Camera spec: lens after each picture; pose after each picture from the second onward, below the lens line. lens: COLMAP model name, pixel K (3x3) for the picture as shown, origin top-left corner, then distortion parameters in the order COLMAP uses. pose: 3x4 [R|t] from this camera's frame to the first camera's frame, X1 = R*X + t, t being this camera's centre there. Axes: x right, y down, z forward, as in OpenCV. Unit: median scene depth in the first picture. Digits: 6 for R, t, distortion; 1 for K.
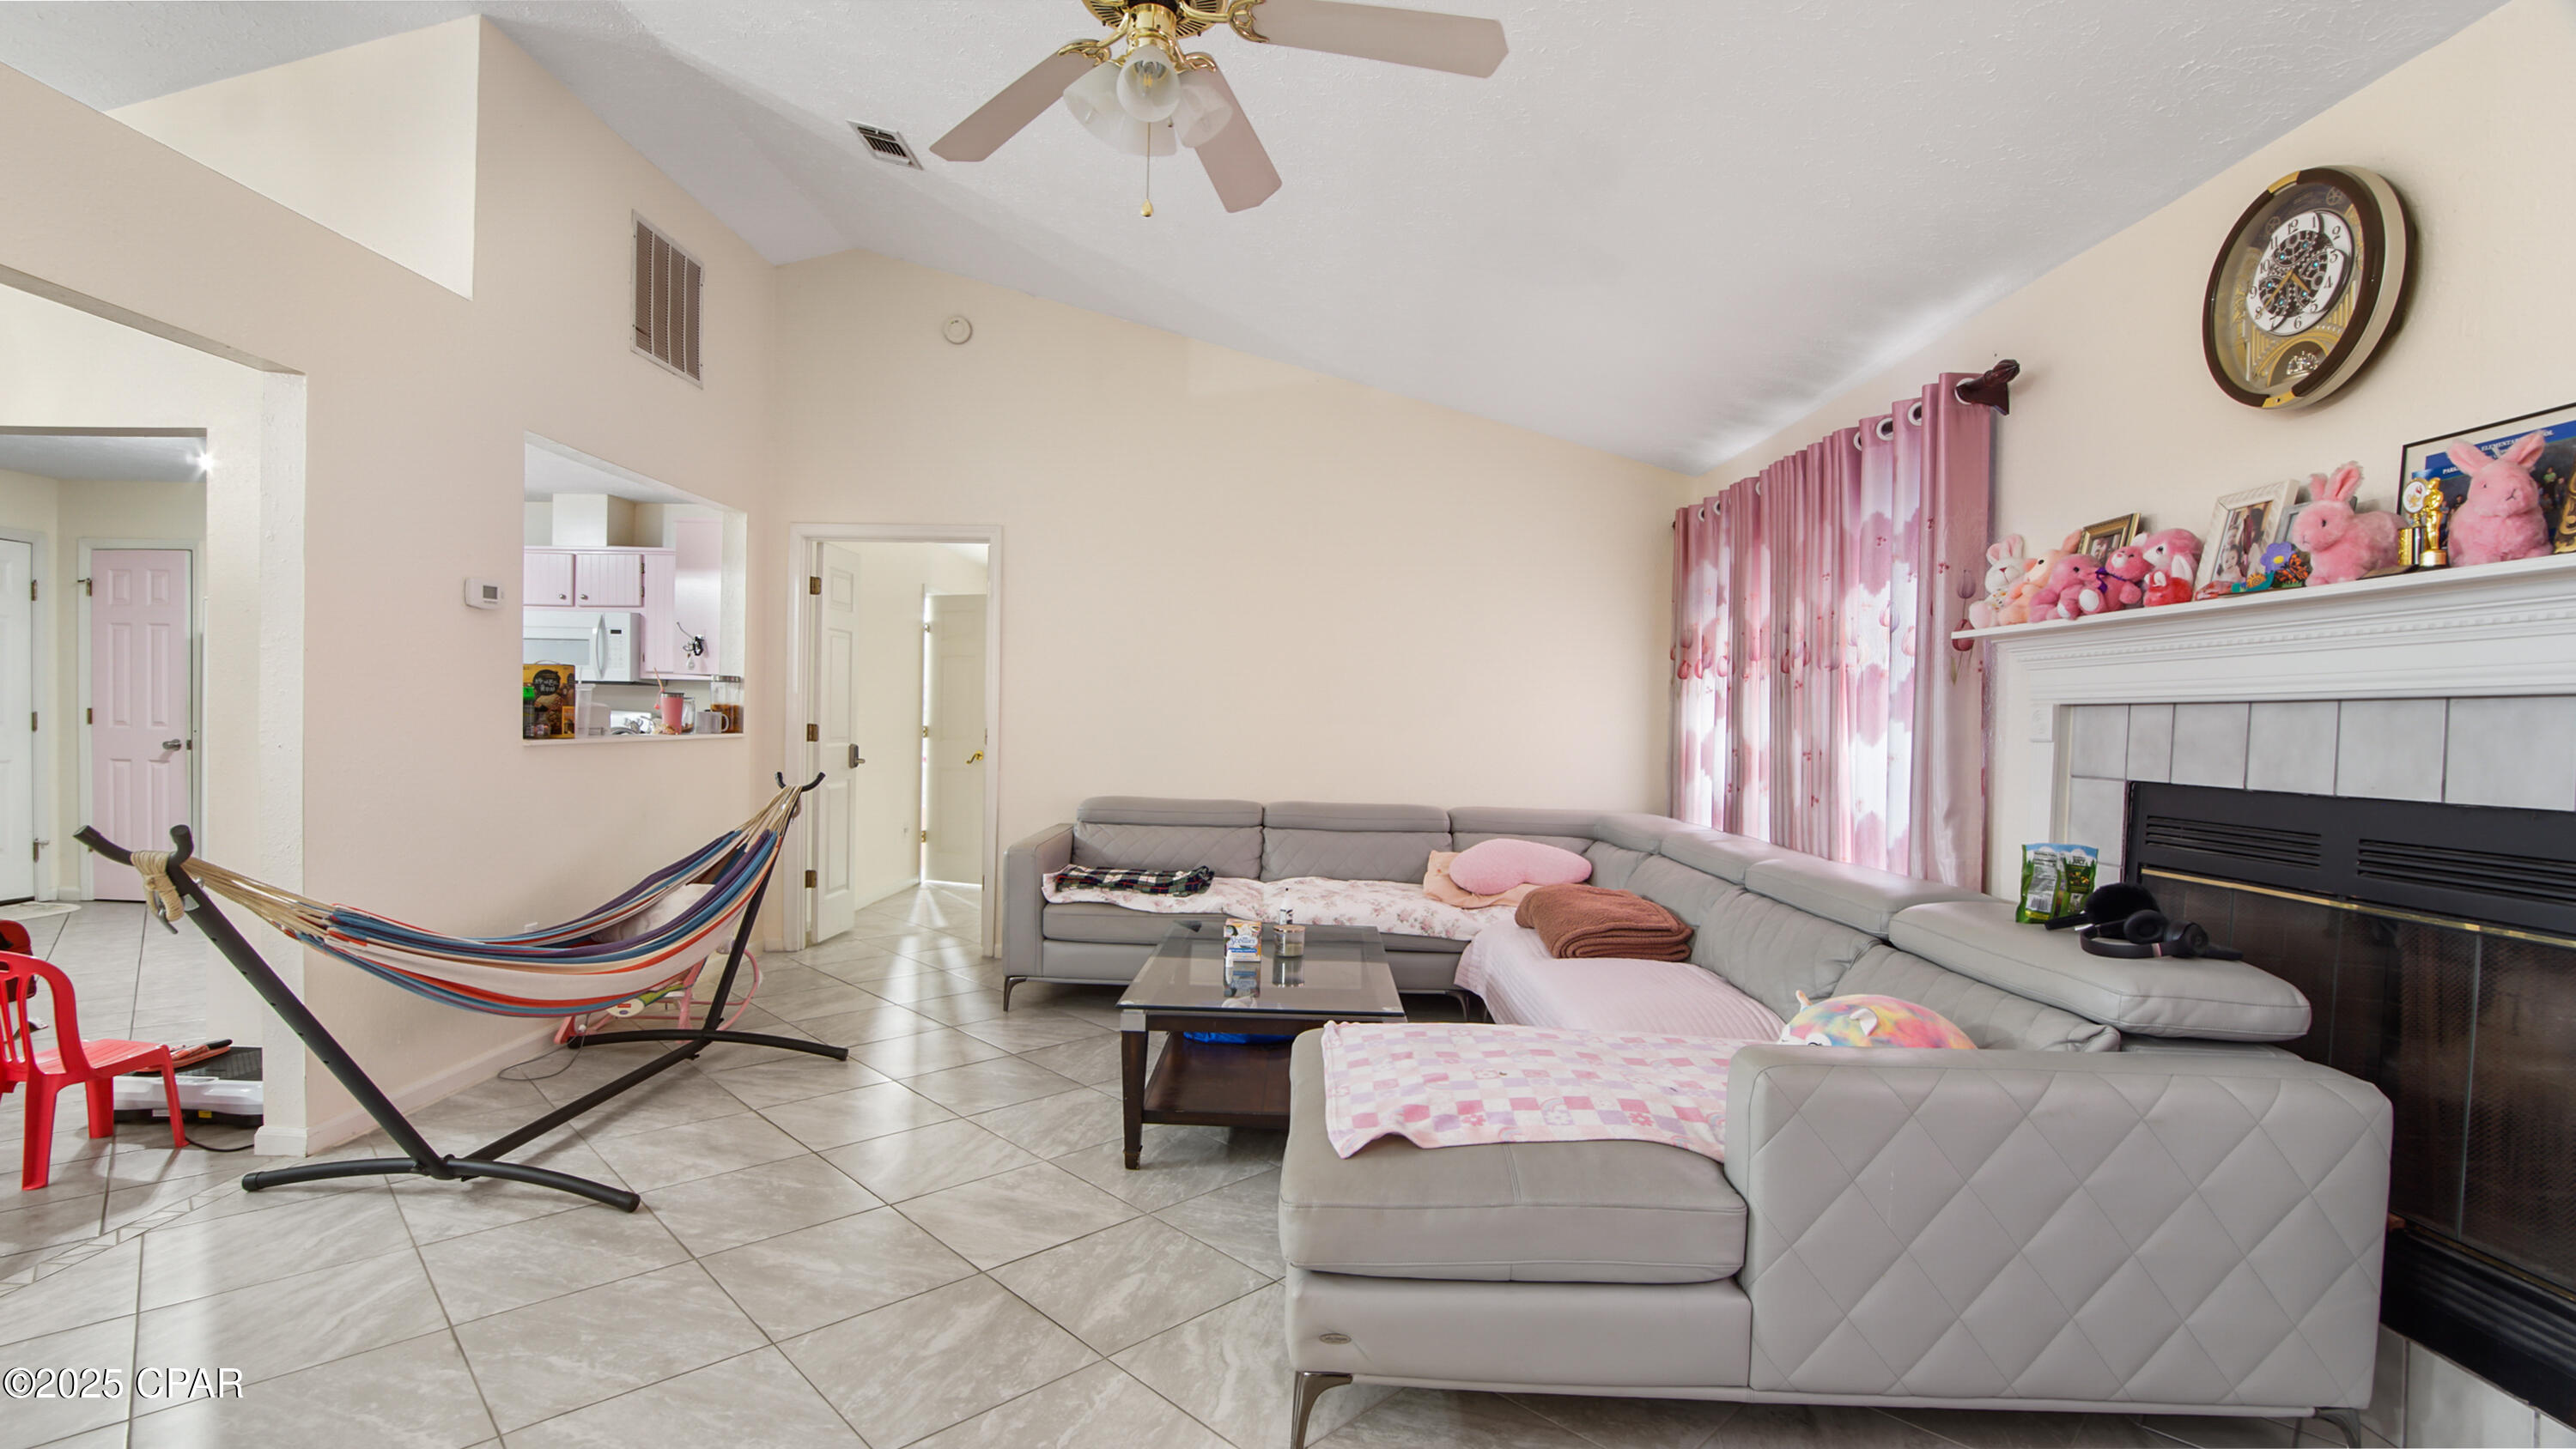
lens RADIAL K [[1160.2, 0, 1278.5], [0, 1160.2, 739.1], [0, 0, 1]] dist [-0.032506, 0.003502]
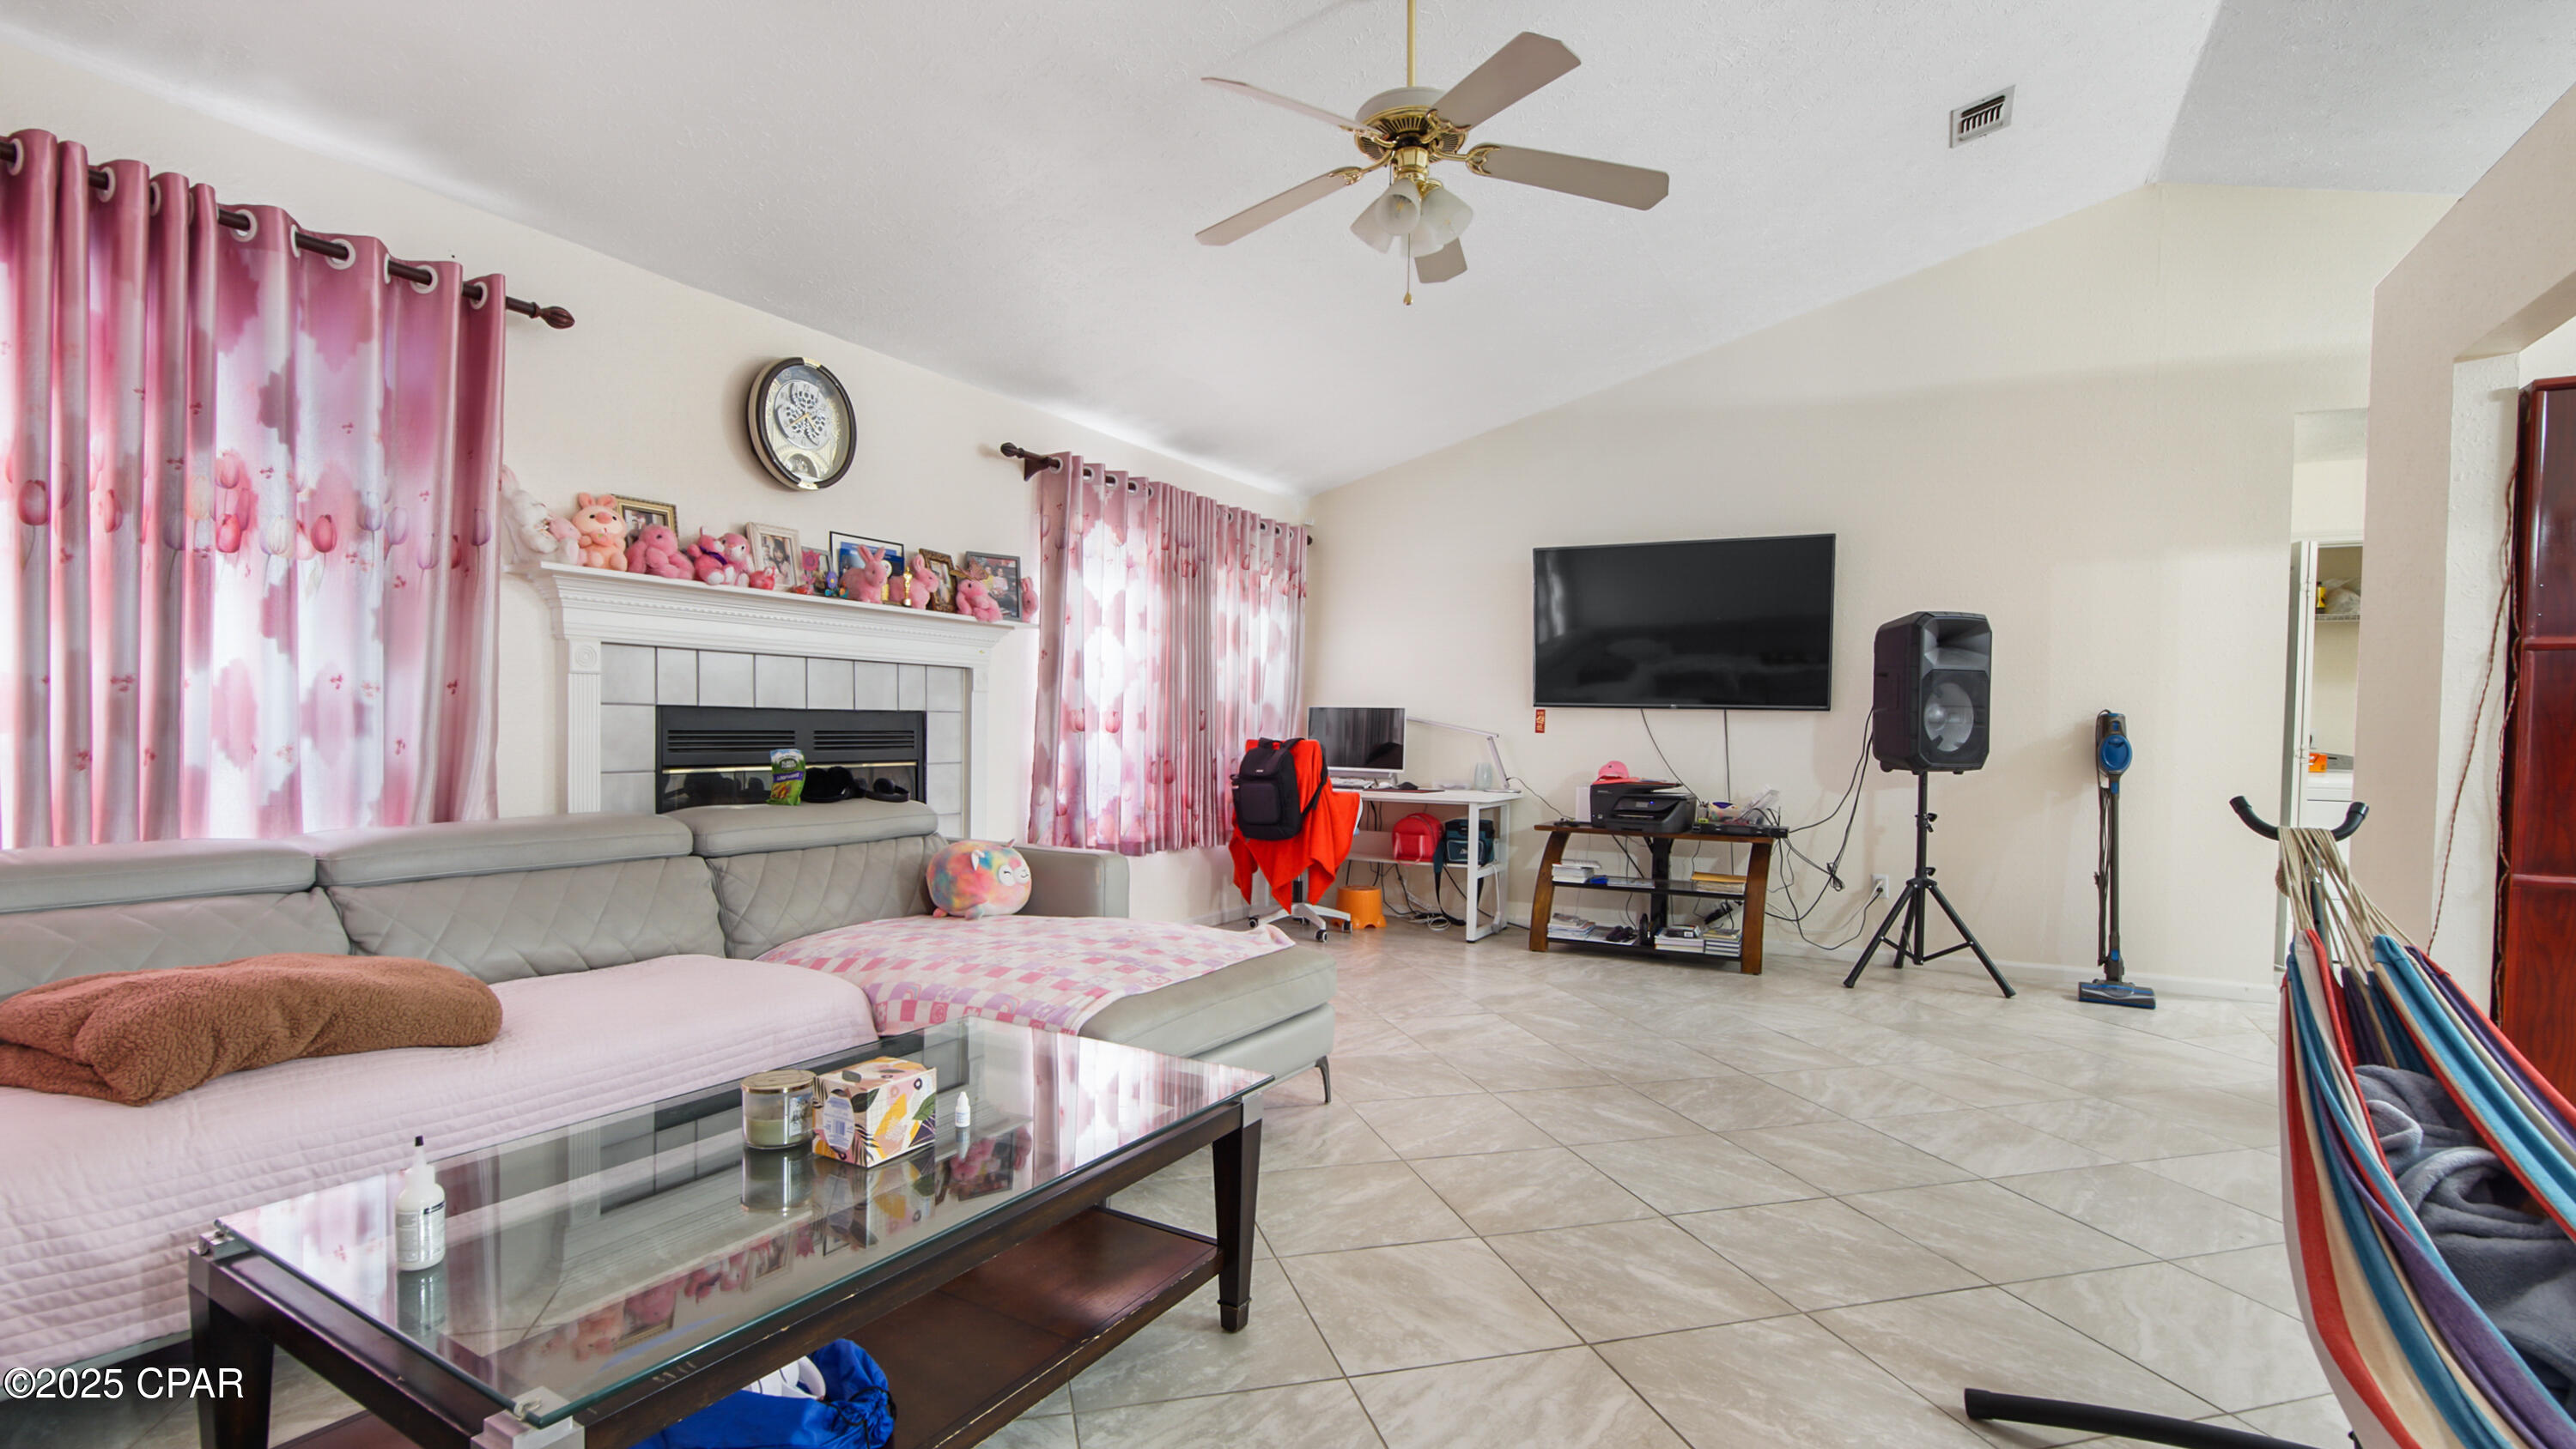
lens RADIAL K [[1160.2, 0, 1268.6], [0, 1160.2, 736.8], [0, 0, 1]] dist [-0.032506, 0.003502]
pose [[-0.870998, -0.046351, 0.489095, -0.570669], [-0.029445, 0.998675, 0.042207, -0.002731], [-0.490403, 0.022360, -0.871209, 1.967836]]
